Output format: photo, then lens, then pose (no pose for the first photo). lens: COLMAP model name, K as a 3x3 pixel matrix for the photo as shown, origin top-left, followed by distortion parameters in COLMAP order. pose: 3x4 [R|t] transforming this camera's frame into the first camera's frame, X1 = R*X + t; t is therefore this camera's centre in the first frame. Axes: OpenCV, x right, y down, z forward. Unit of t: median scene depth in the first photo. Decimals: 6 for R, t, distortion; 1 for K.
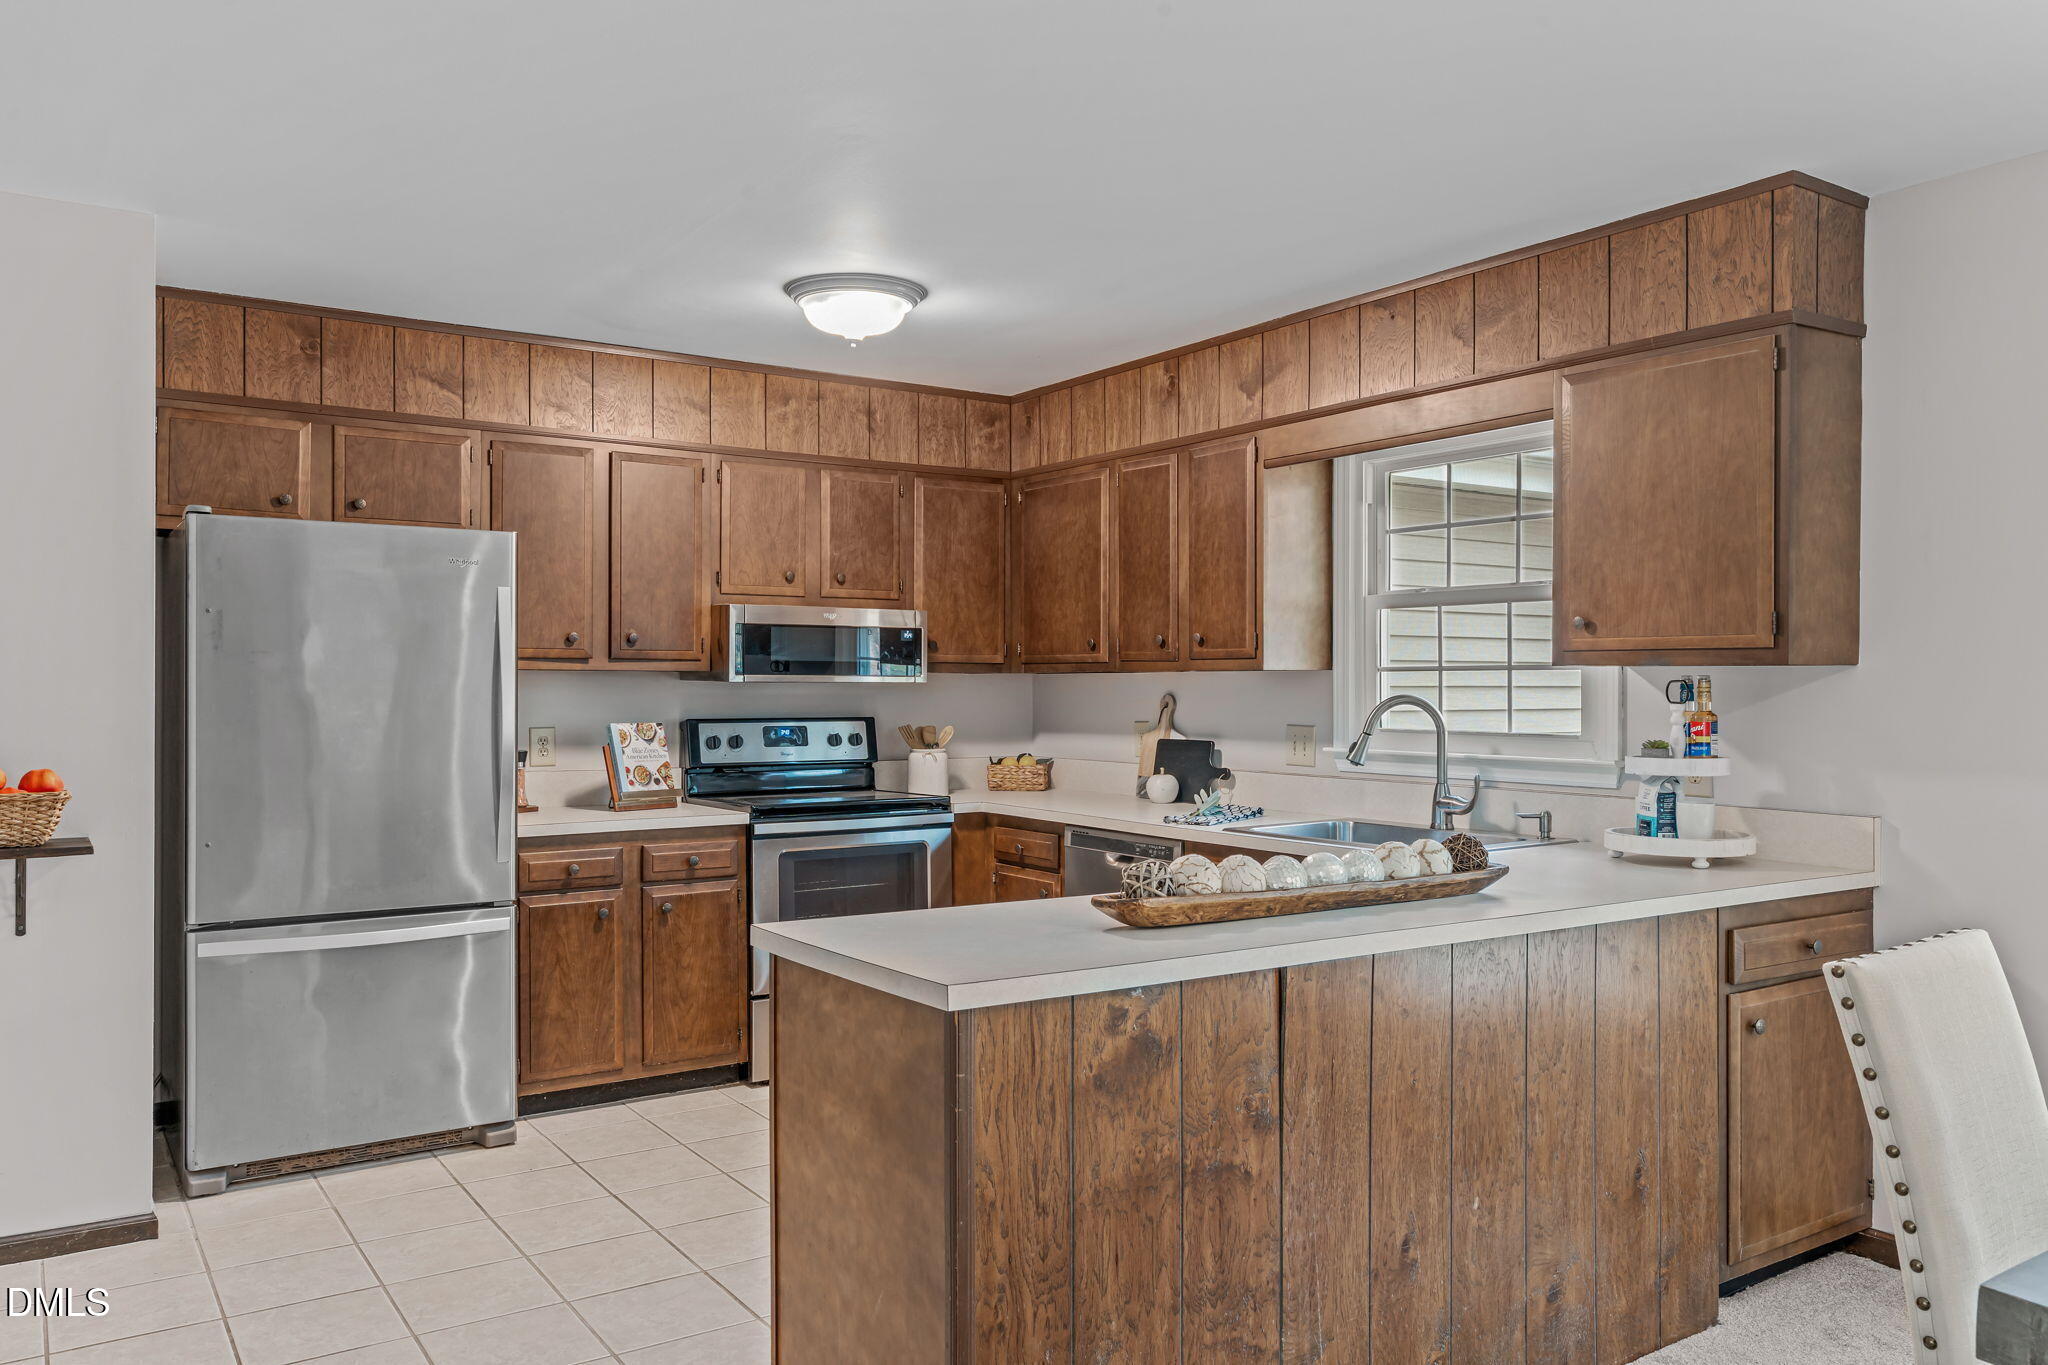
lens RADIAL K [[1497.3, 0, 1024.0], [0, 1497.3, 682.5], [0, 0, 1]] dist [0.007522, -0.000199]
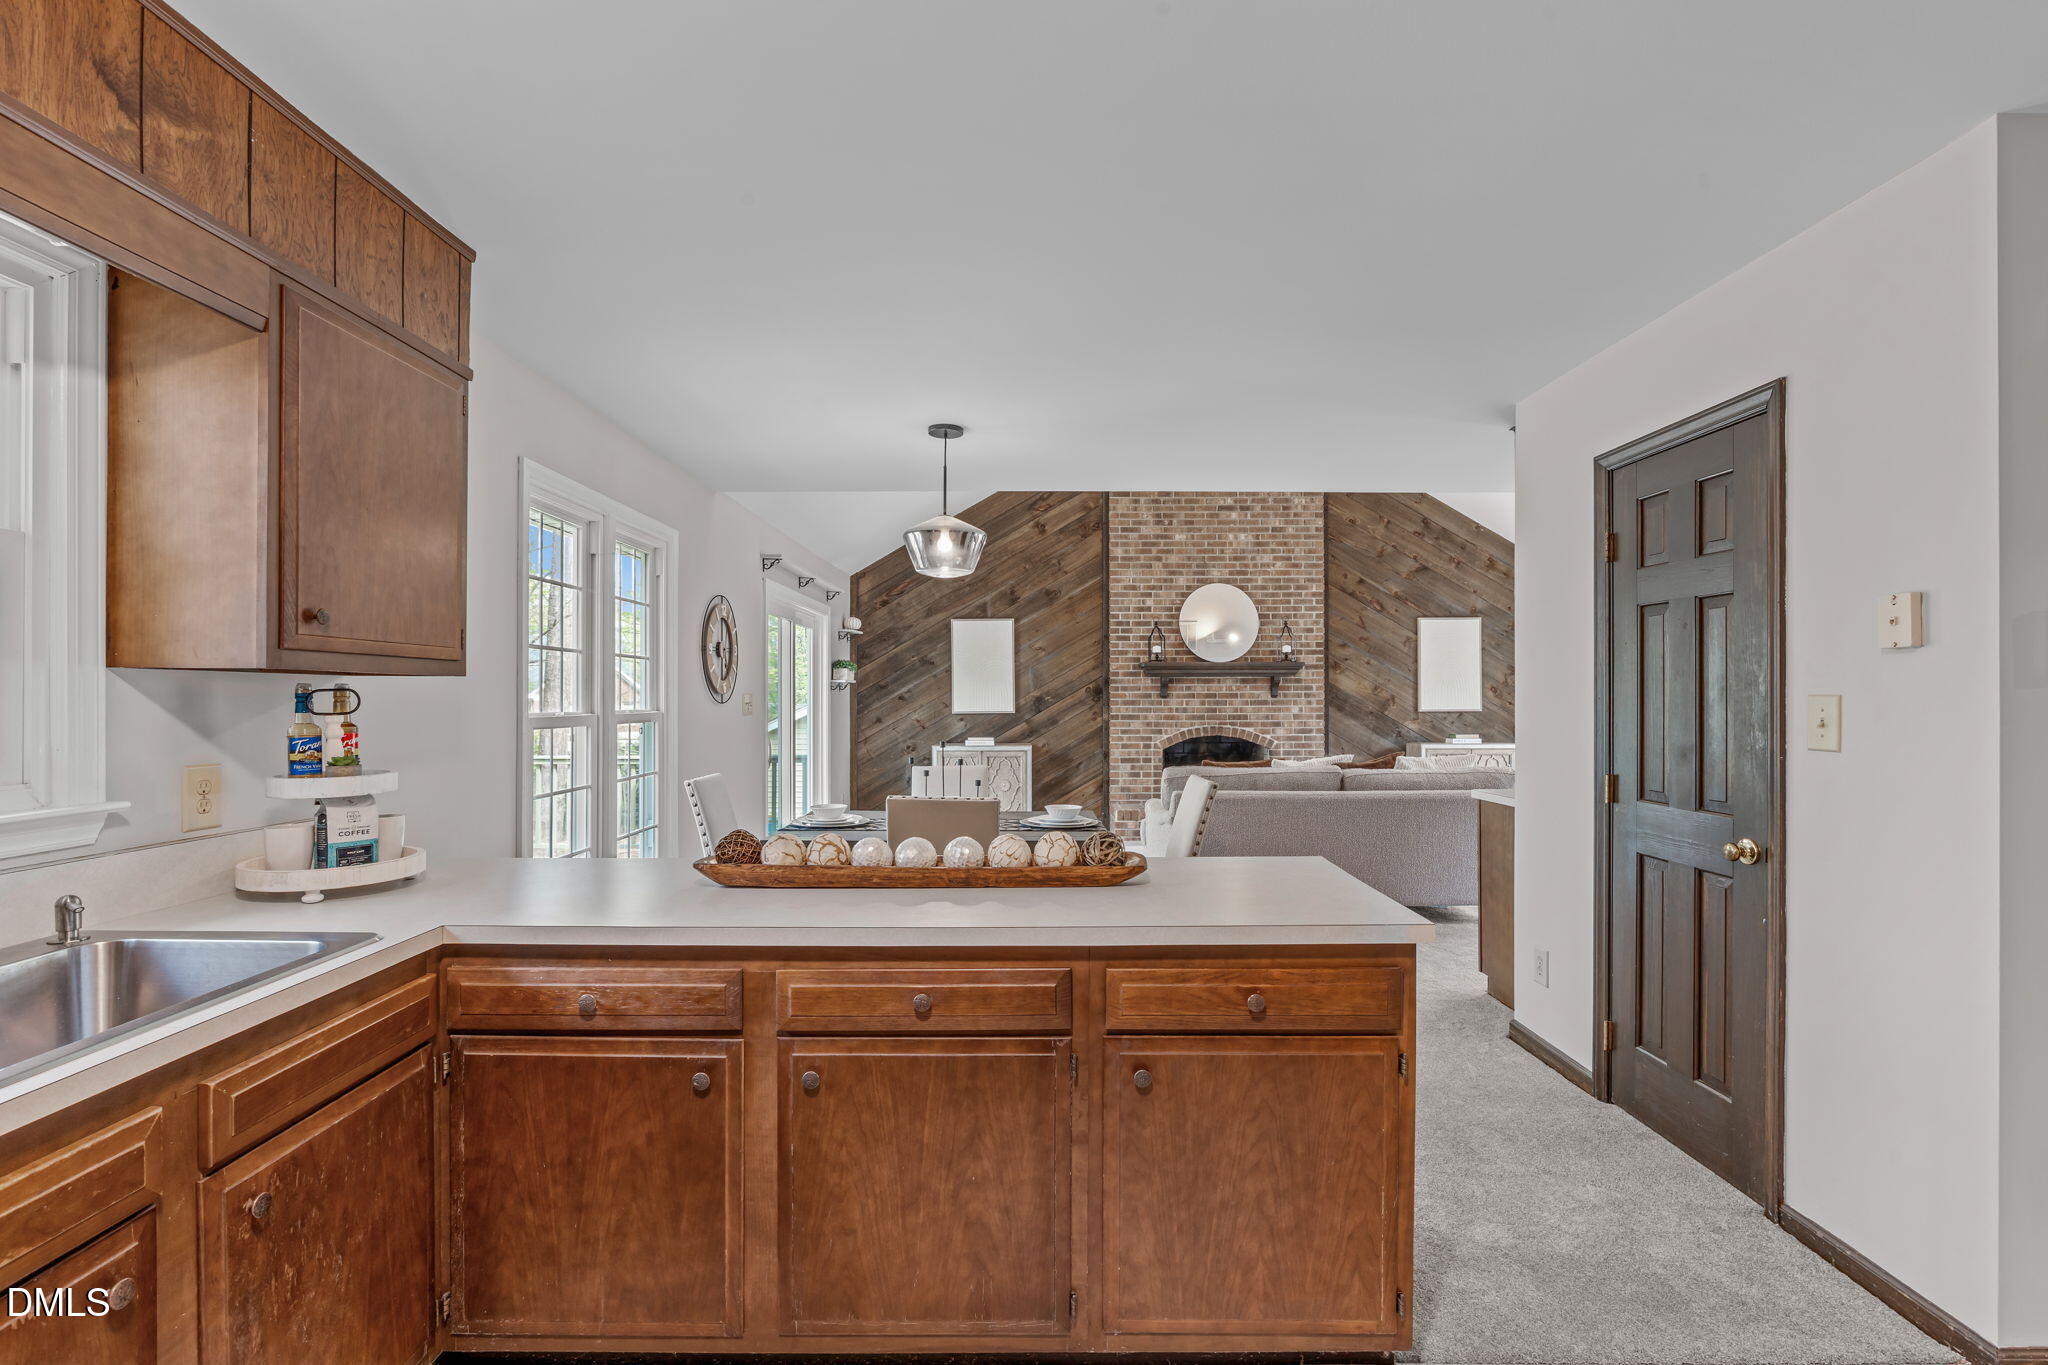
lens RADIAL K [[917.2, 0, 1027.3], [0, 917.2, 697.6], [0, 0, 1]] dist [-0.008931, 0.000752]
pose [[-0.827354, -0.002361, 0.561676, -0.165756], [-0.001521, 0.999997, 0.001963, 0.001471], [-0.561679, 0.000770, -0.827355, 0.930909]]
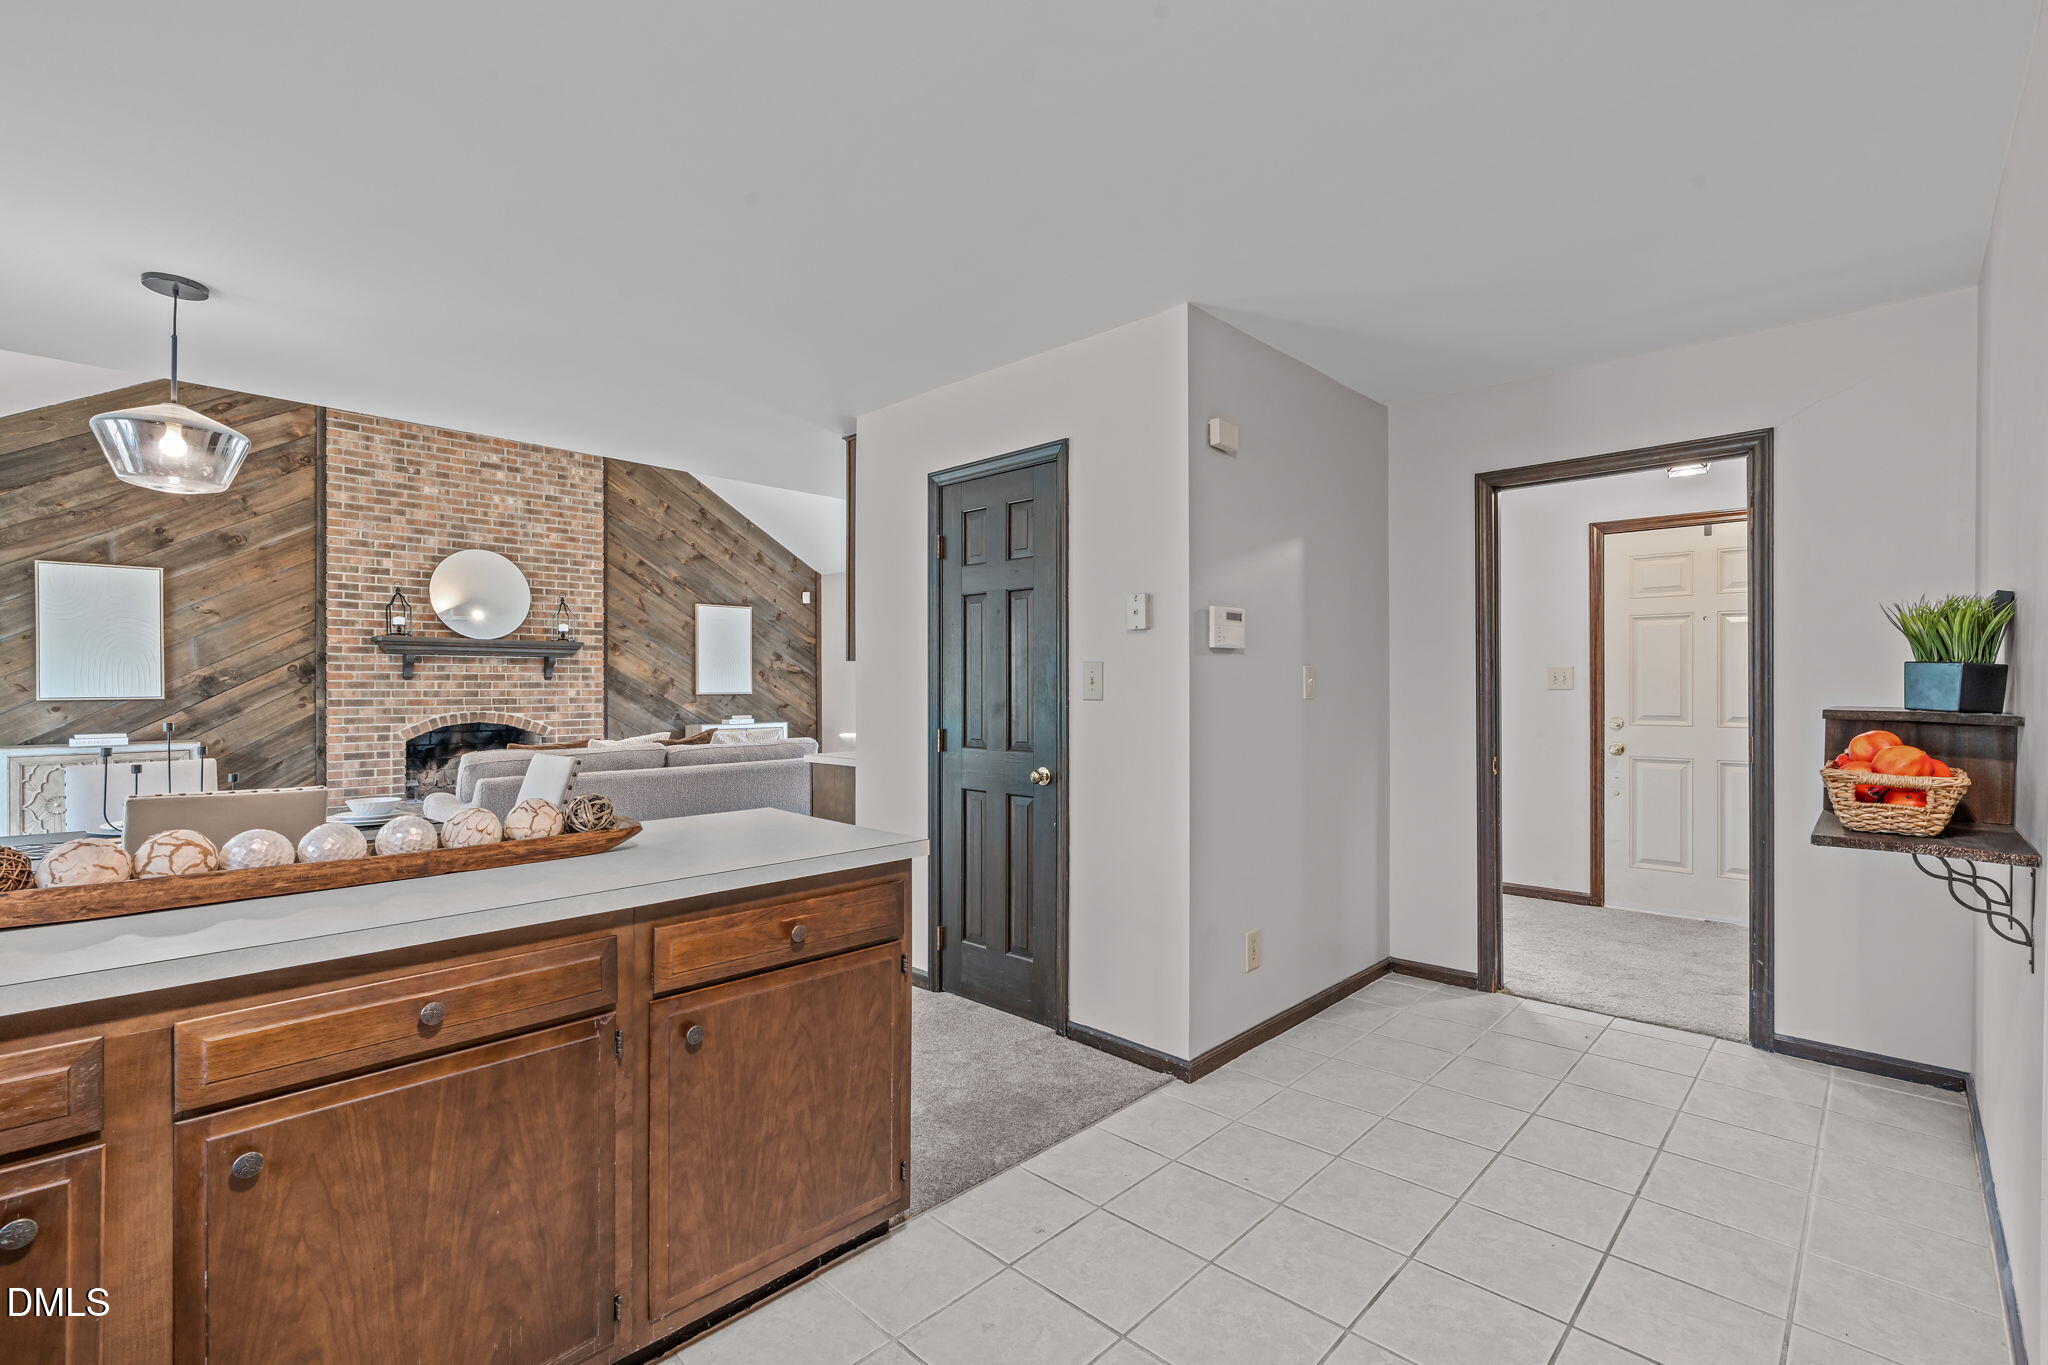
lens RADIAL K [[917.5, 0, 1026.3], [0, 917.5, 684.9], [0, 0, 1]] dist [-0.009953, 0.003810]
pose [[-0.977893, -0.001884, -0.209099, -0.053285], [-0.001009, 0.999990, -0.004291, 0.020236], [0.209105, -0.003985, -0.977885, 0.973048]]
